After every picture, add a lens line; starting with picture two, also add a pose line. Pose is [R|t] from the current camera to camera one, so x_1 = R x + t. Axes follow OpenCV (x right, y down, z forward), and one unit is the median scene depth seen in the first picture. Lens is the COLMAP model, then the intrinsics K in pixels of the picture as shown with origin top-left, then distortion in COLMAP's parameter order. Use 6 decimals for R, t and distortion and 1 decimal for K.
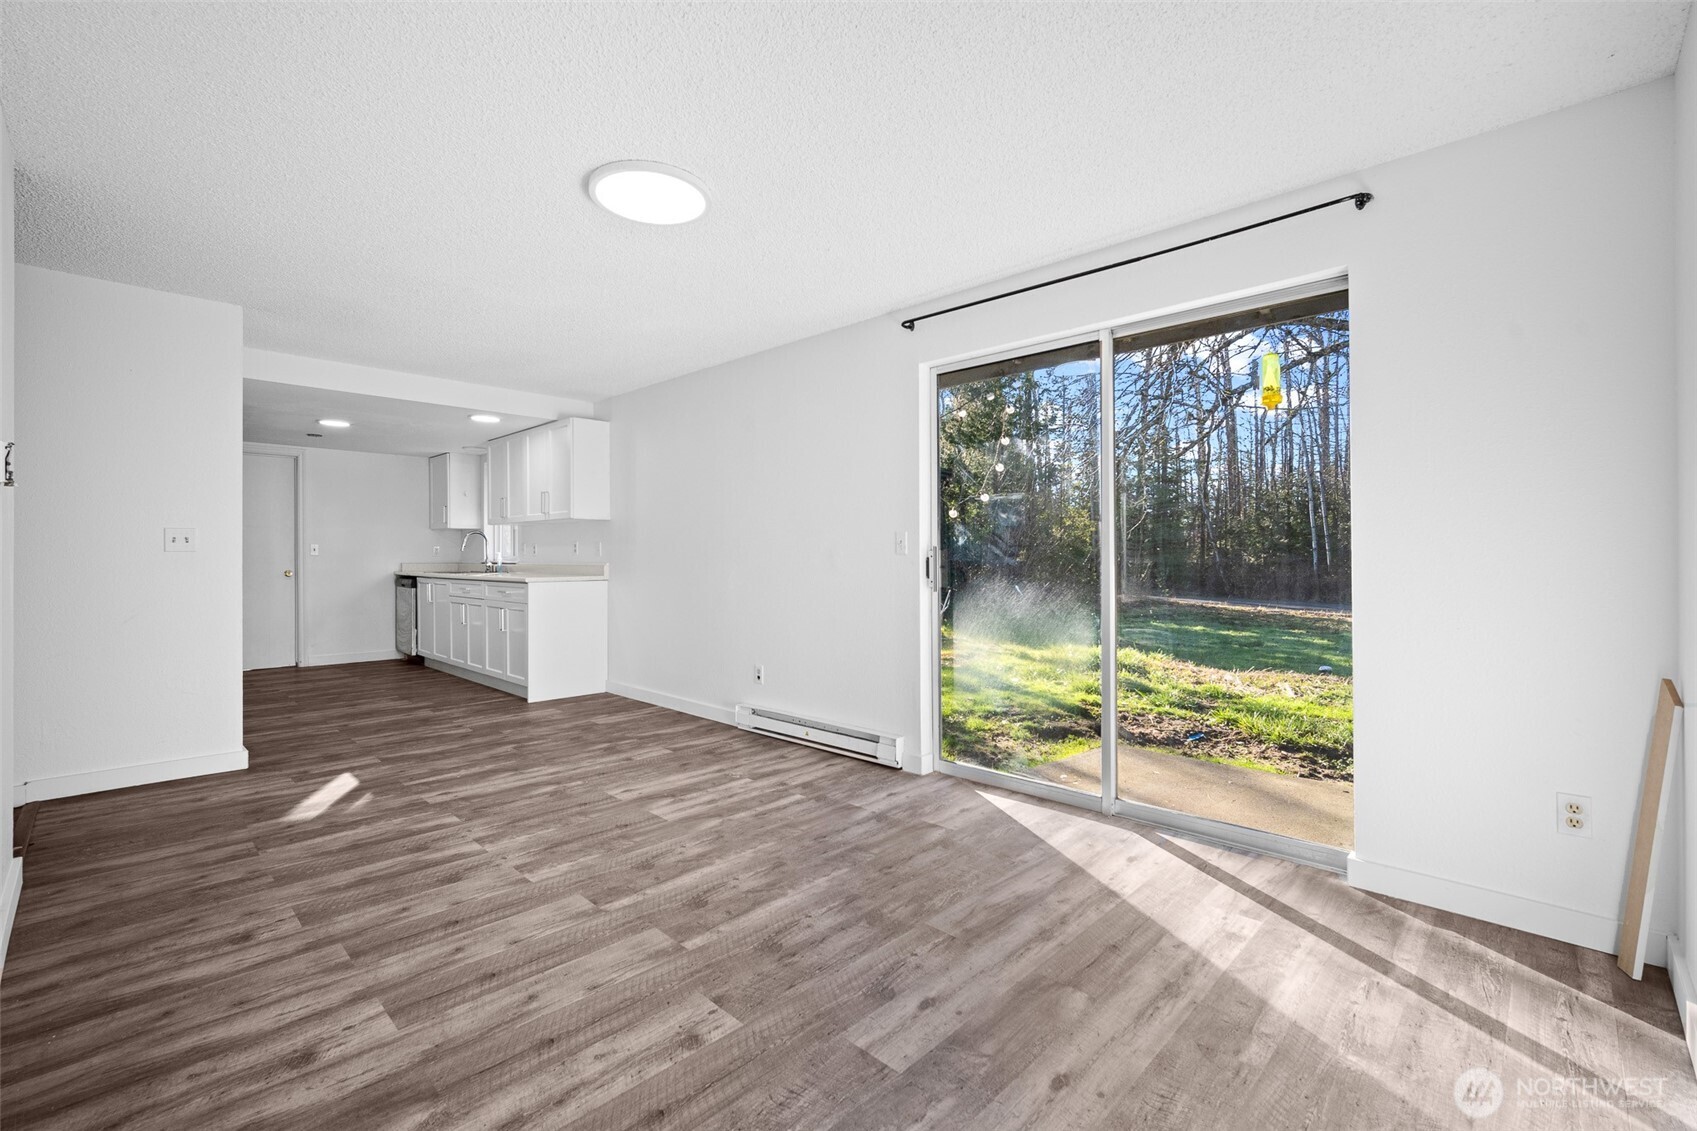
lens RADIAL K [[744.6, 0, 847.3], [0, 744.6, 563.3], [0, 0, 1]] dist [-0.011717, 0.002297]
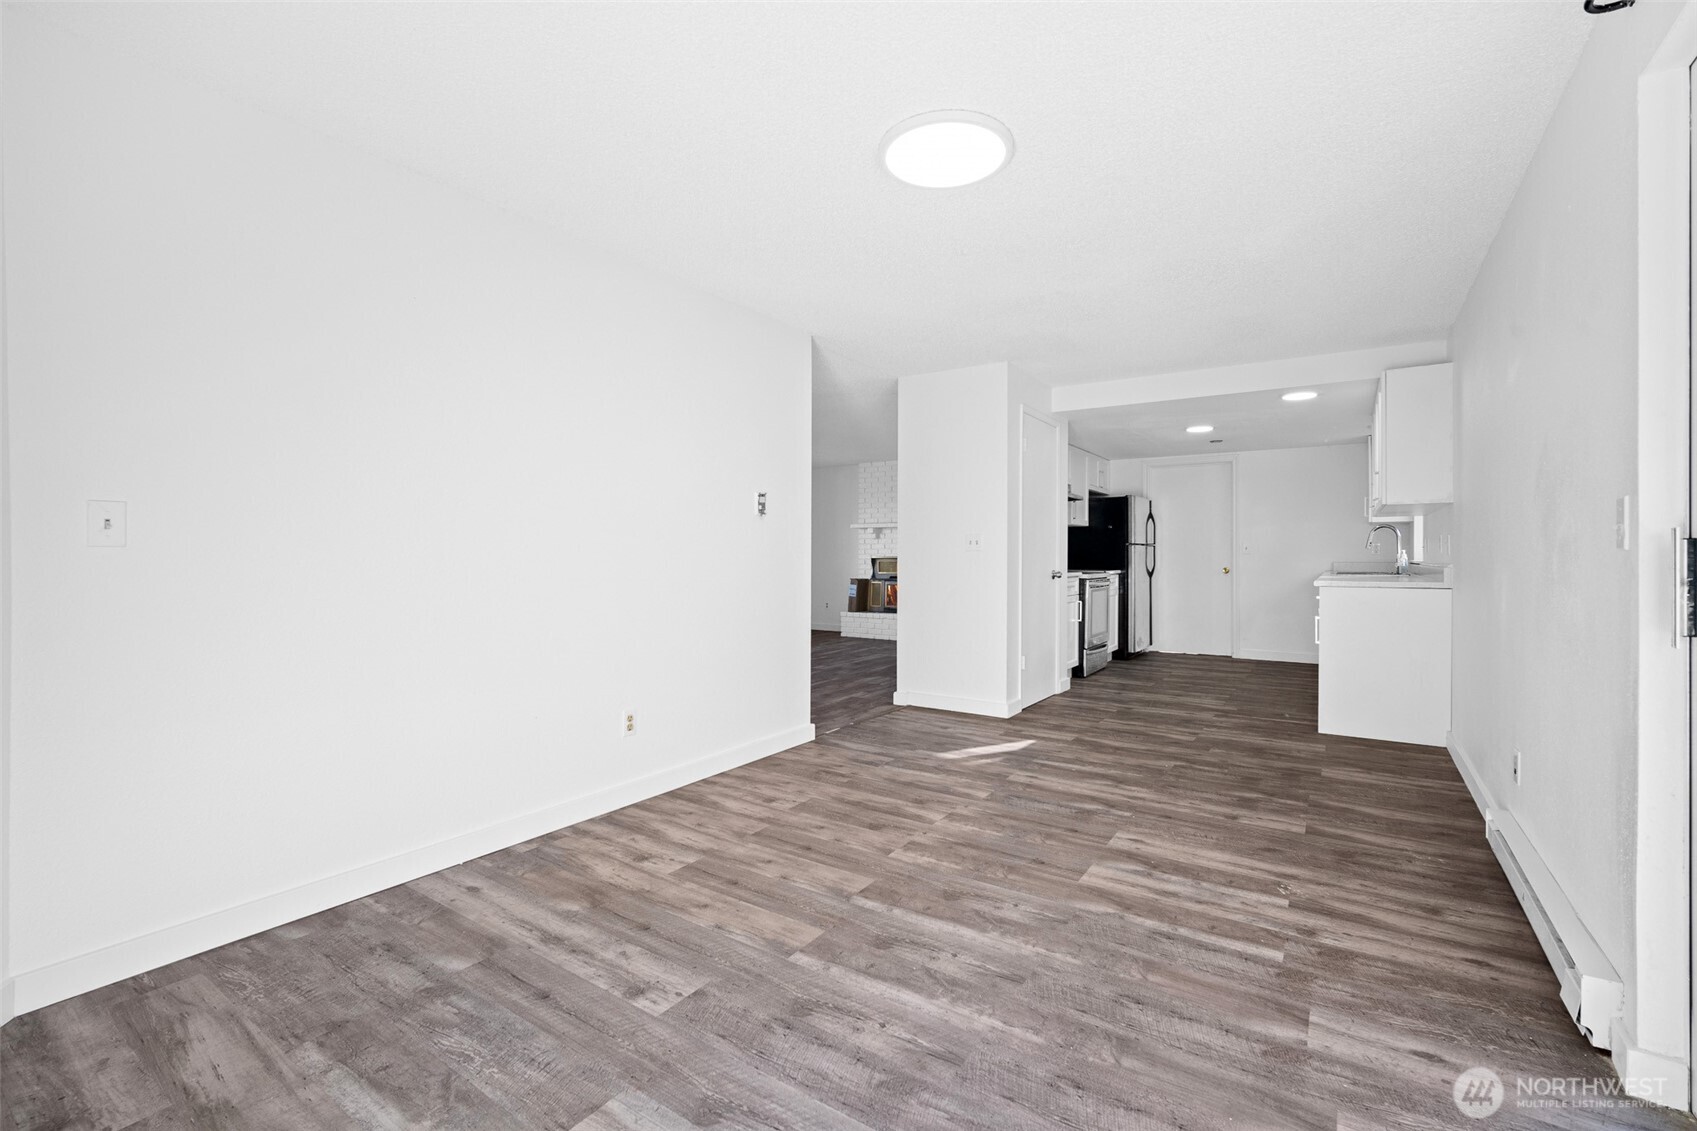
lens RADIAL K [[744.6, 0, 848.9], [0, 744.6, 553.2], [0, 0, 1]] dist [-0.011717, 0.002297]
pose [[0.166094, -0.002360, -0.986107, 0.546216], [-0.010177, 0.999940, -0.004107, -0.003361], [0.986057, 0.010717, 0.166060, 0.659881]]
